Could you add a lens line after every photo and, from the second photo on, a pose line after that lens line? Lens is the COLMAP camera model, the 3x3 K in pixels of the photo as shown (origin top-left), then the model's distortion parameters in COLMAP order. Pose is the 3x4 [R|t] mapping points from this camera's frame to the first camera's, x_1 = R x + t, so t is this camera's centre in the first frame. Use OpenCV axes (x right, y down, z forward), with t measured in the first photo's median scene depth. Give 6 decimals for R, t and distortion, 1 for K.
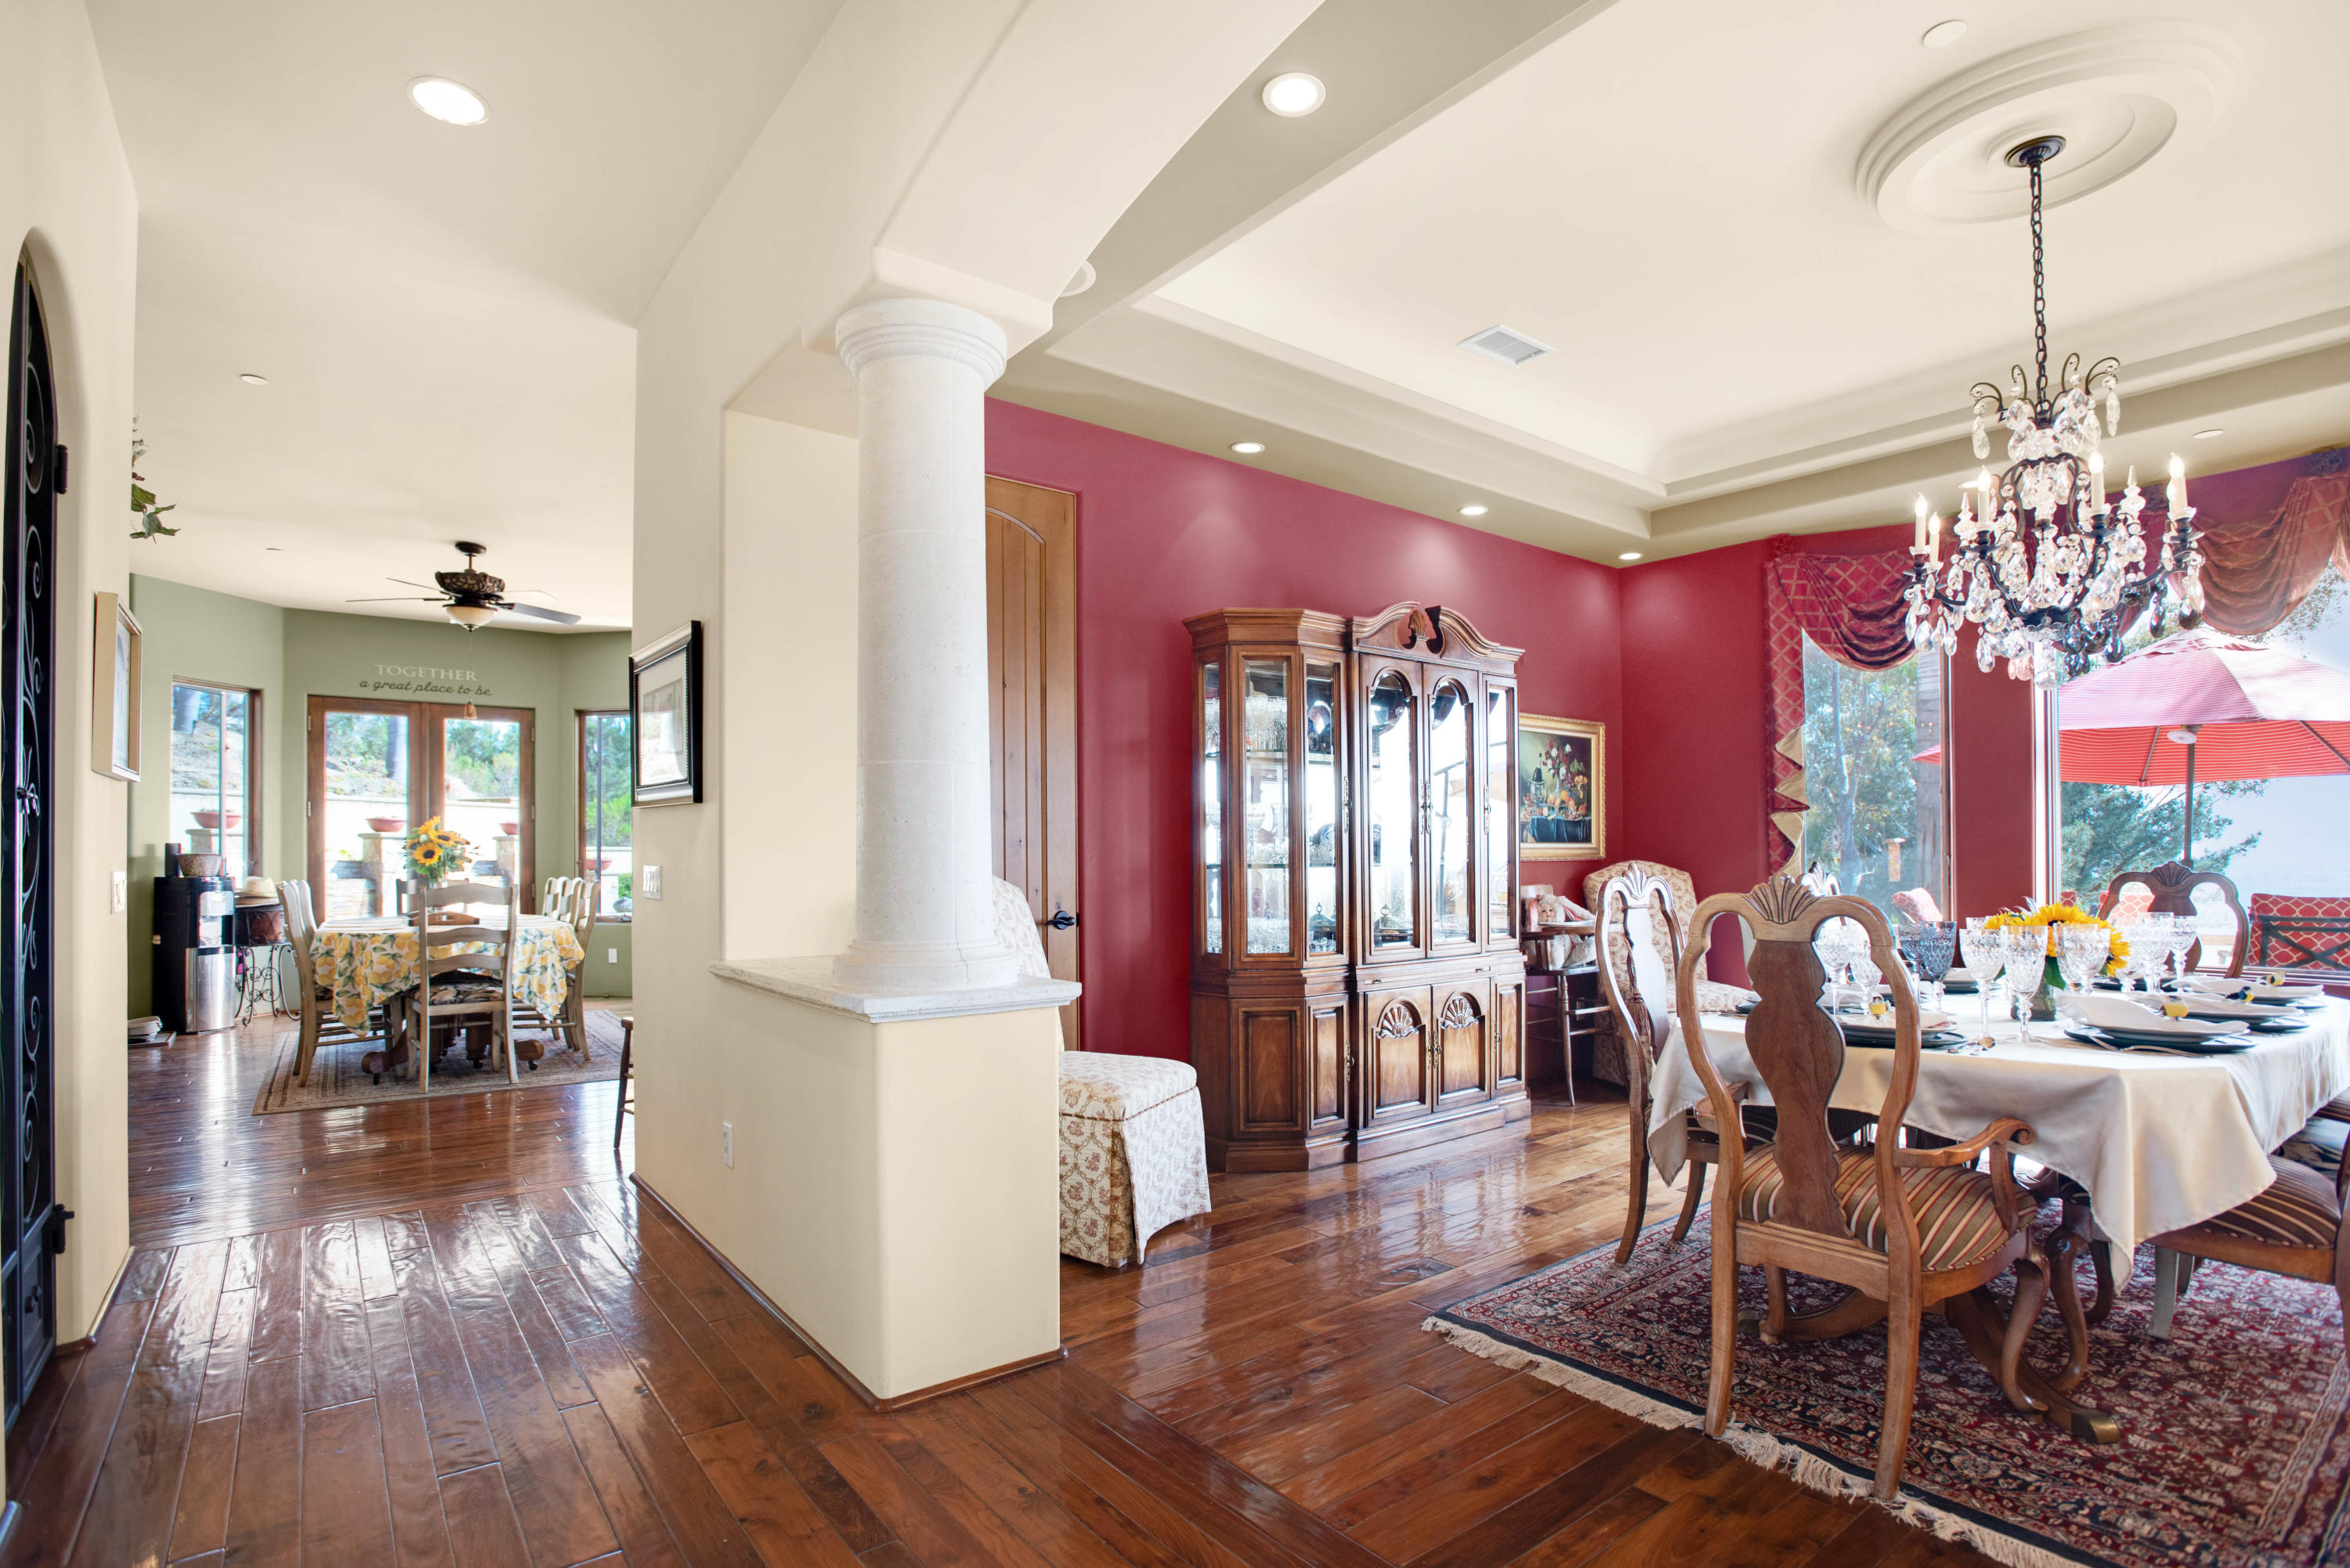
lens RADIAL K [[1155.7, 0, 1177.1], [0, 1155.7, 841.9], [0, 0, 1]] dist [-0.064697, 0.024482]
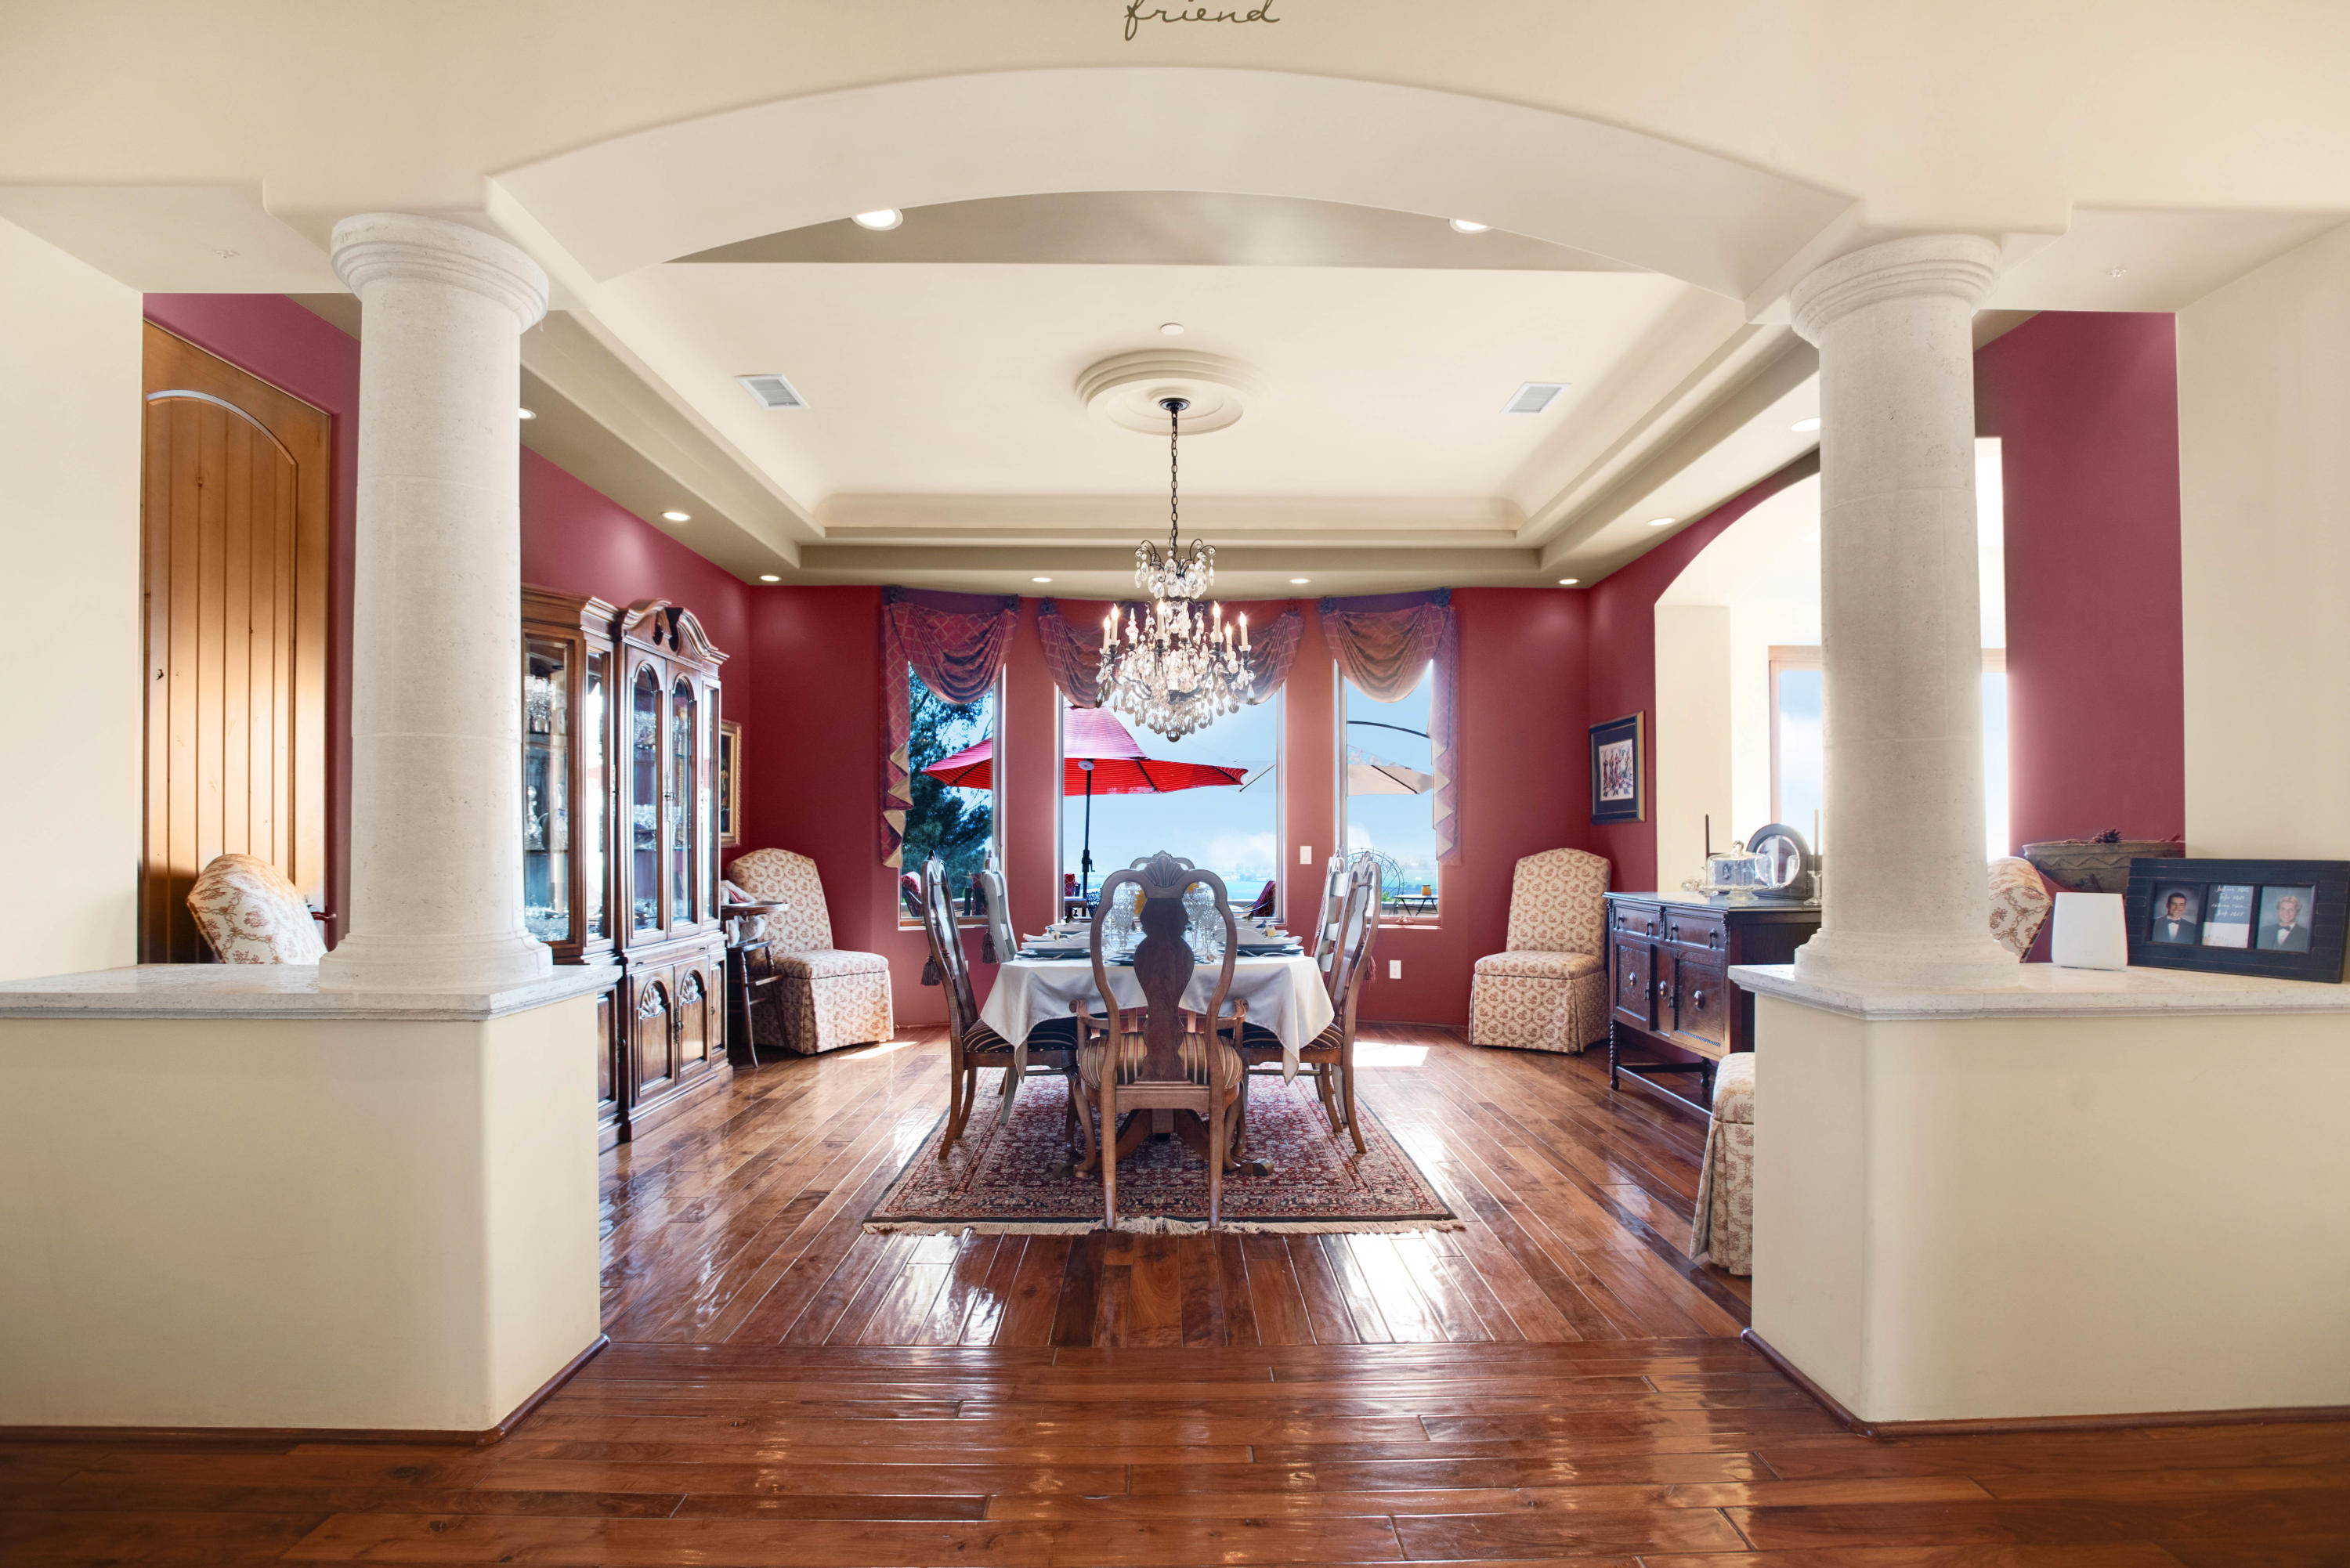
lens RADIAL K [[1155.1, 0, 1170.5], [0, 1155.1, 829.5], [0, 0, 1]] dist [-0.074079, 0.023987]
pose [[0.601633, 0.015777, 0.798617, -0.366318], [-0.014871, 0.999853, -0.008549, 0.001790], [-0.798634, -0.006733, 0.601779, 0.008450]]
